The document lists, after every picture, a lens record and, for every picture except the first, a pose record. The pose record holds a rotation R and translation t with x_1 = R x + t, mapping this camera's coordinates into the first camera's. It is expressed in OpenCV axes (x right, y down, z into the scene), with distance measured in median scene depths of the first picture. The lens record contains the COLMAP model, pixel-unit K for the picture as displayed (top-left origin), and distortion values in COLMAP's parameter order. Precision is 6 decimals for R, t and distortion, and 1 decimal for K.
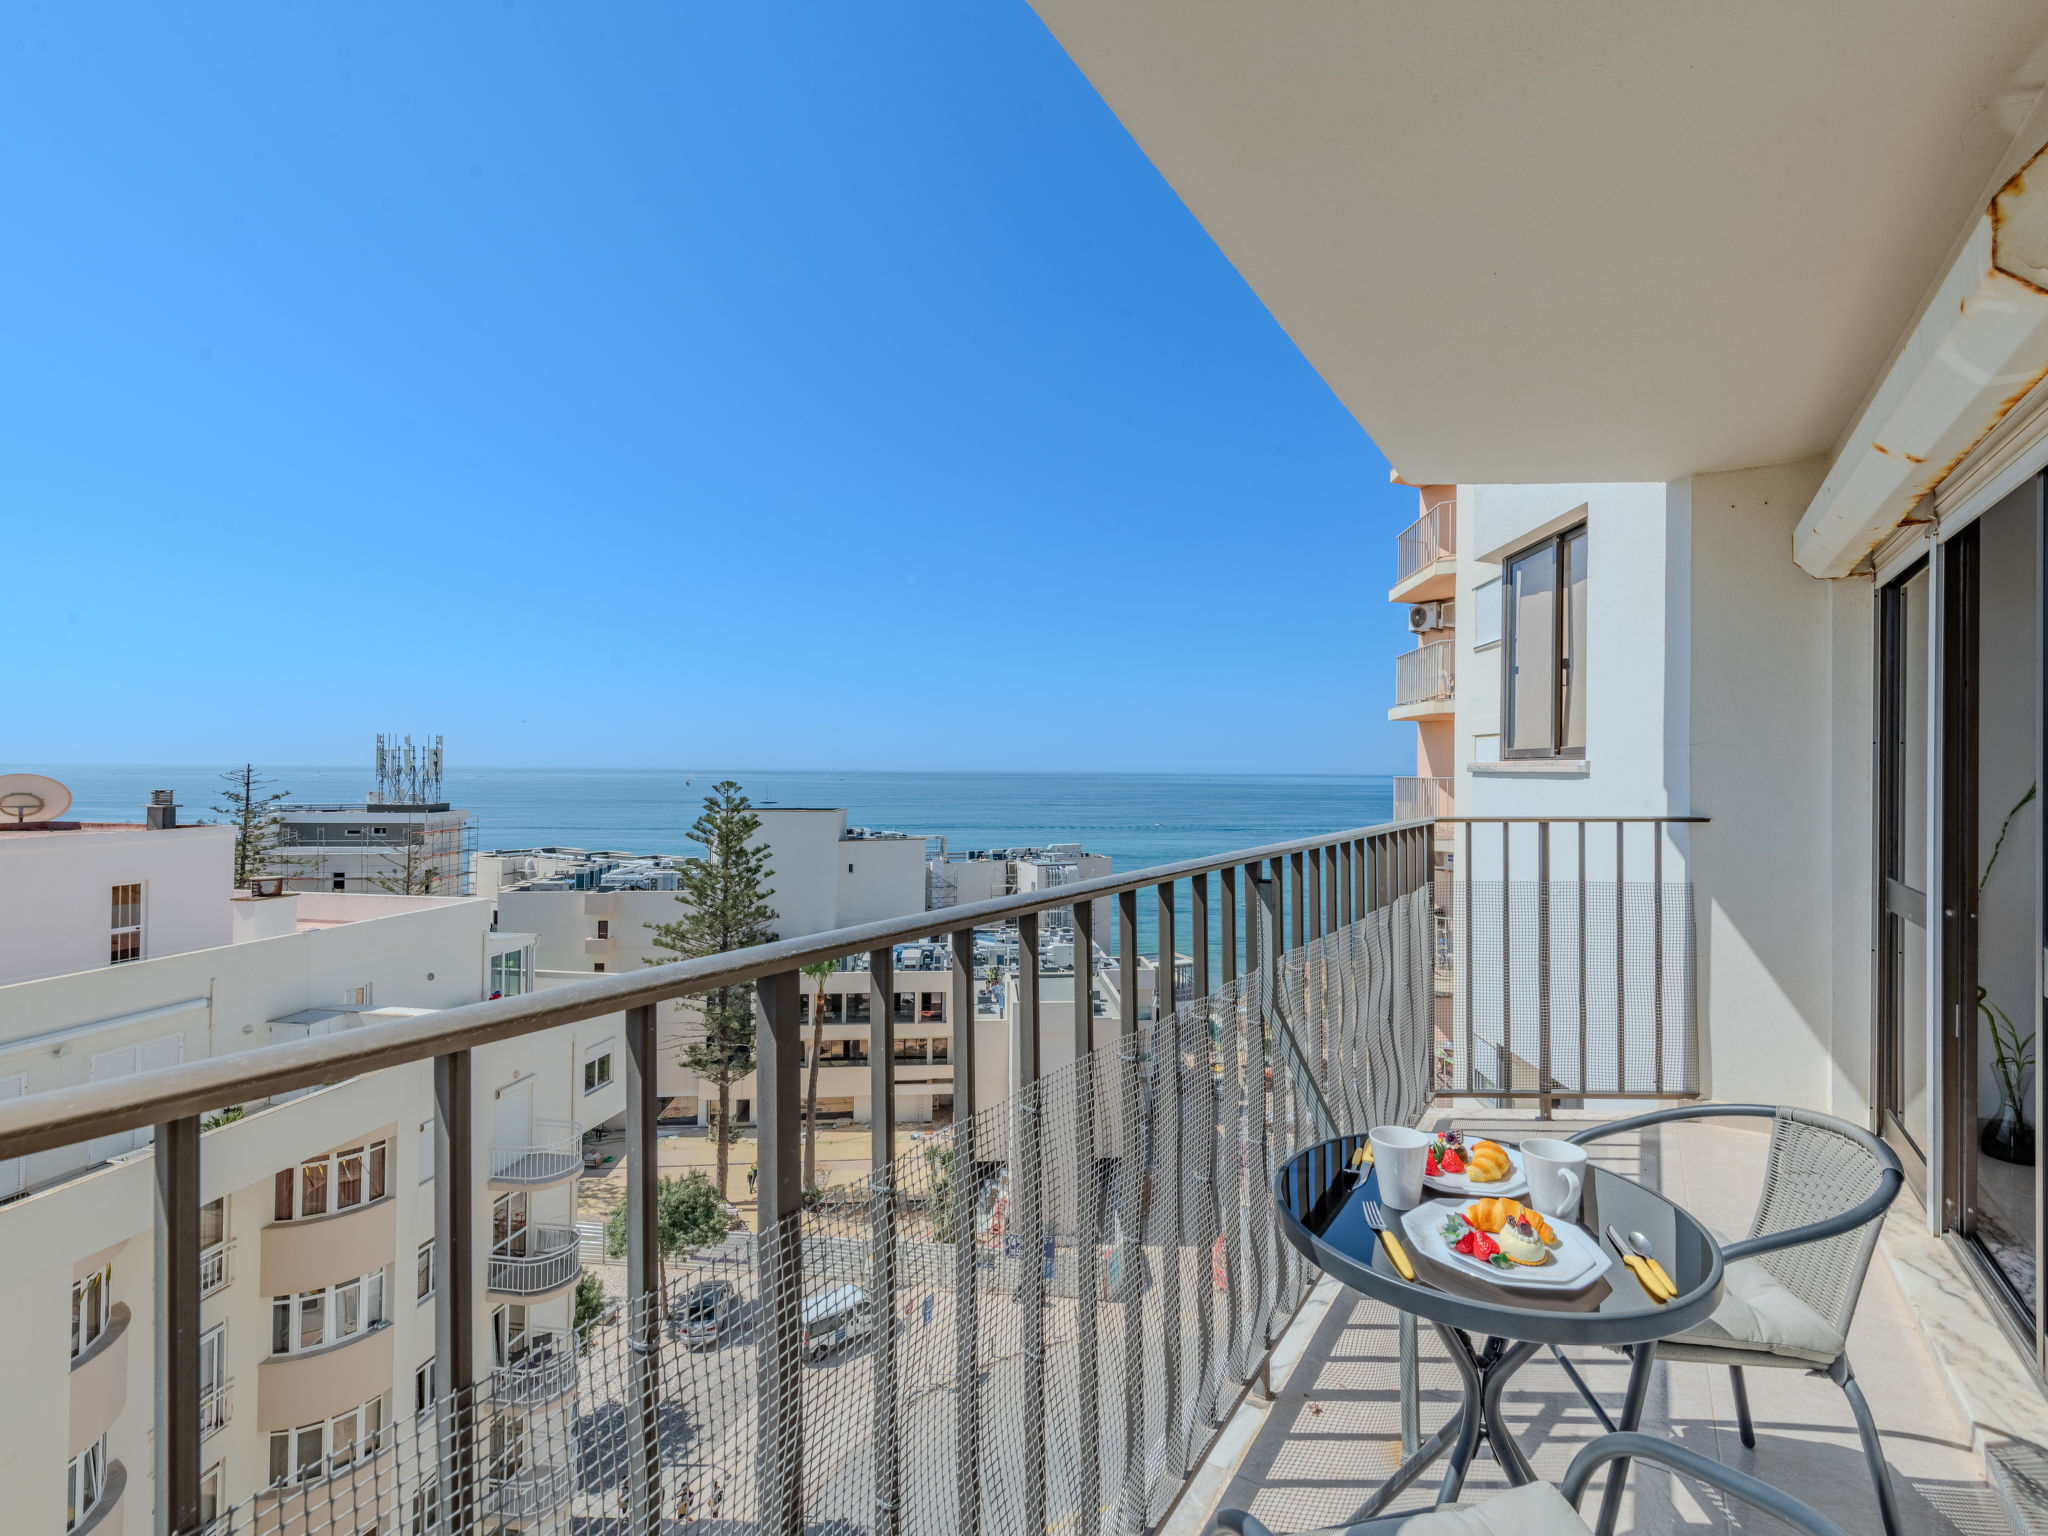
lens RADIAL K [[886.9, 0, 1030.1], [0, 886.9, 767.3], [0, 0, 1]] dist [-0.000641, -0.000332]
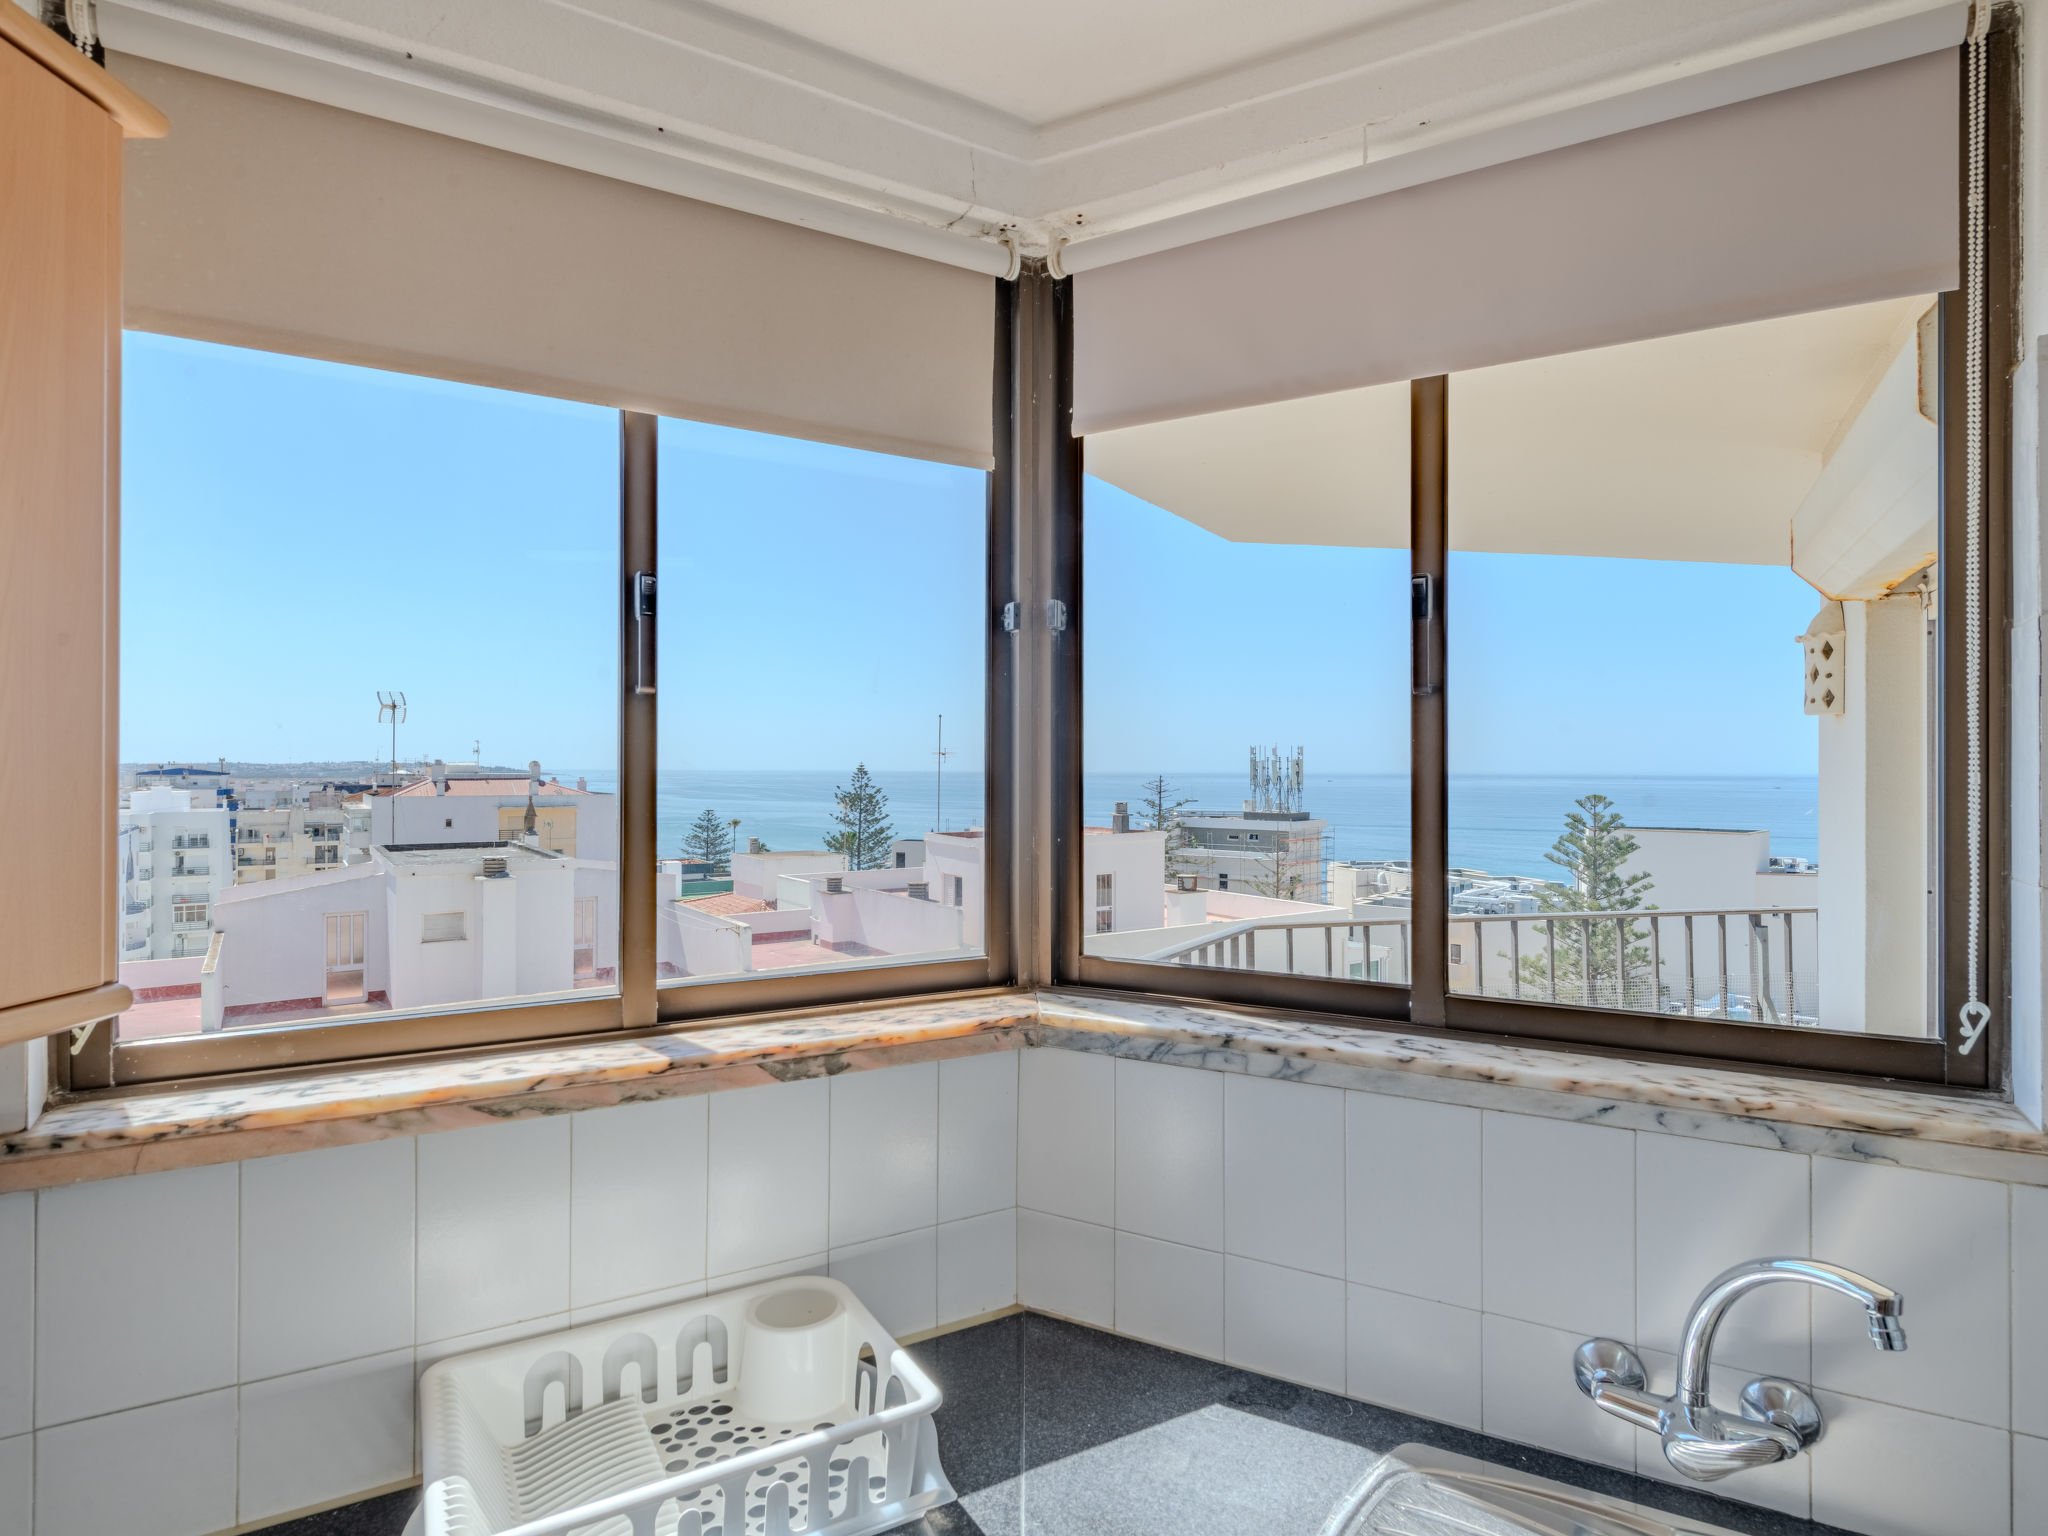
lens RADIAL K [[1121.0, 0, 1027.7], [0, 1121.0, 765.9], [0, 0, 1]] dist [-0.003645, -0.000605]
pose [[0.680984, -0.005723, -0.732276, 0.071254], [0.008161, 0.999967, -0.000225, -0.016059], [0.732252, -0.005822, 0.681008, -0.119833]]
